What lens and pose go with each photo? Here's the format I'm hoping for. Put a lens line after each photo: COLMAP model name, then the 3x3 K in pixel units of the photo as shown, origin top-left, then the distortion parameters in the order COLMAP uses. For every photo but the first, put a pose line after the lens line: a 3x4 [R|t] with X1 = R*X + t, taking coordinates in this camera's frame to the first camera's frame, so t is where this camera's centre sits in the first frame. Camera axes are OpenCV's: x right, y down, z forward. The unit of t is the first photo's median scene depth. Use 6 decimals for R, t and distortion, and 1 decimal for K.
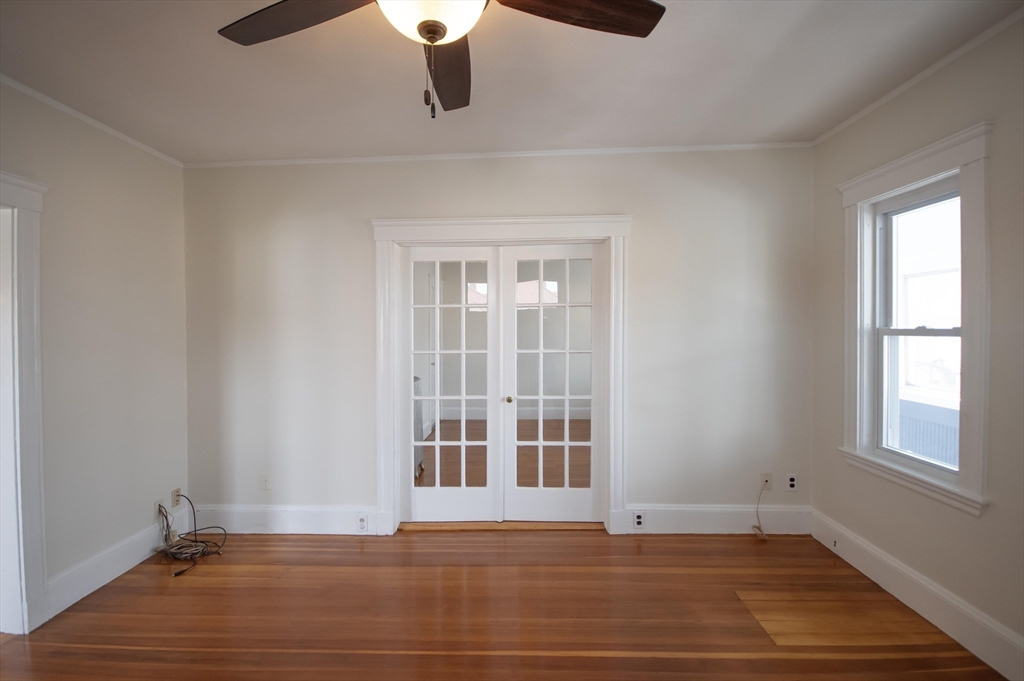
lens RADIAL K [[450.1, 0, 496.7], [0, 450.1, 329.2], [0, 0, 1]] dist [-0.001306, -0.000235]
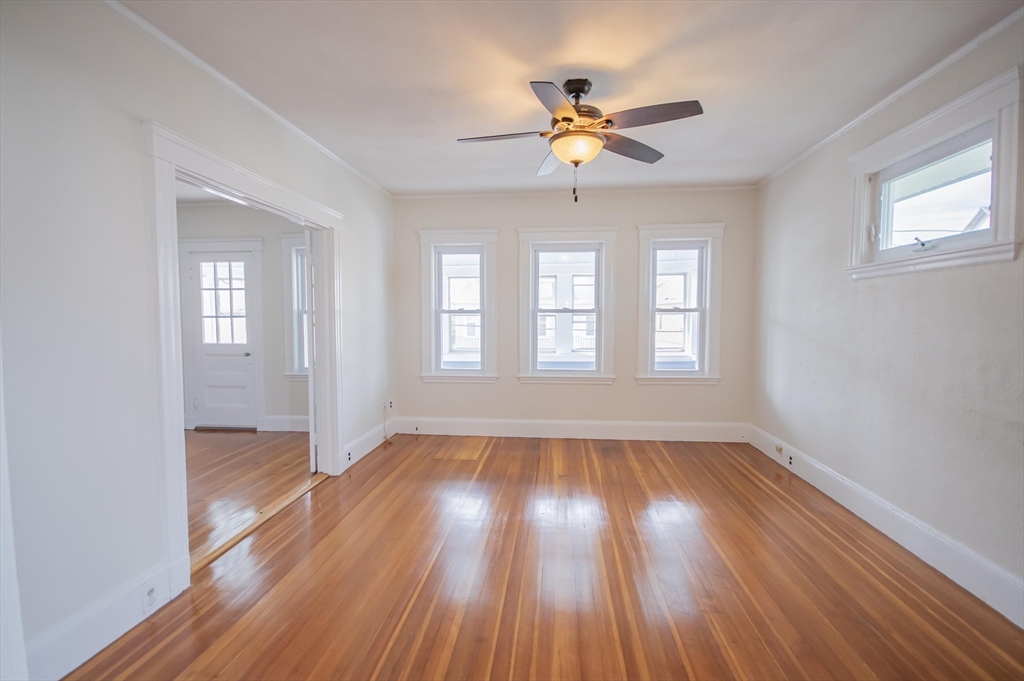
lens RADIAL K [[449.6, 0, 514.2], [0, 449.6, 341.3], [0, 0, 1]] dist [-0.002729, -0.000196]
pose [[0.052169, -0.042445, 0.997736, -0.987168], [0.002027, 0.999099, 0.042397, 0.046211], [-0.998636, -0.000189, 0.052208, 0.496588]]
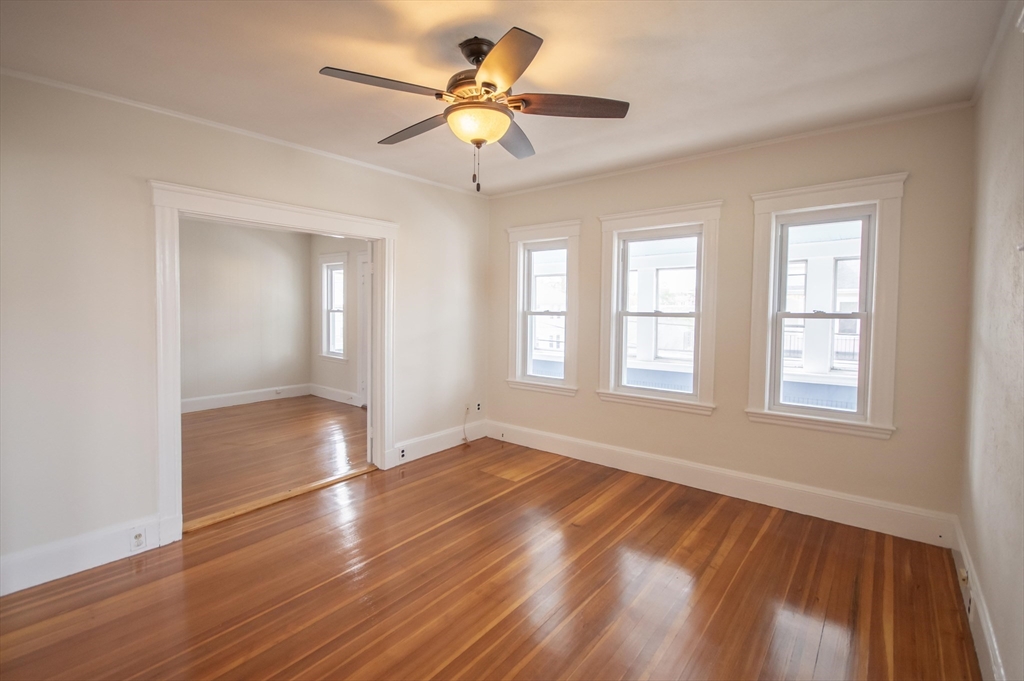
lens RADIAL K [[463.5, 0, 514.5], [0, 463.5, 324.1], [0, 0, 1]] dist [0.000490, 0.000122]
pose [[0.588504, -0.017335, 0.808309, -0.639477], [-0.007754, 0.999603, 0.027083, -0.001091], [-0.808457, -0.022206, 0.588136, -0.077711]]
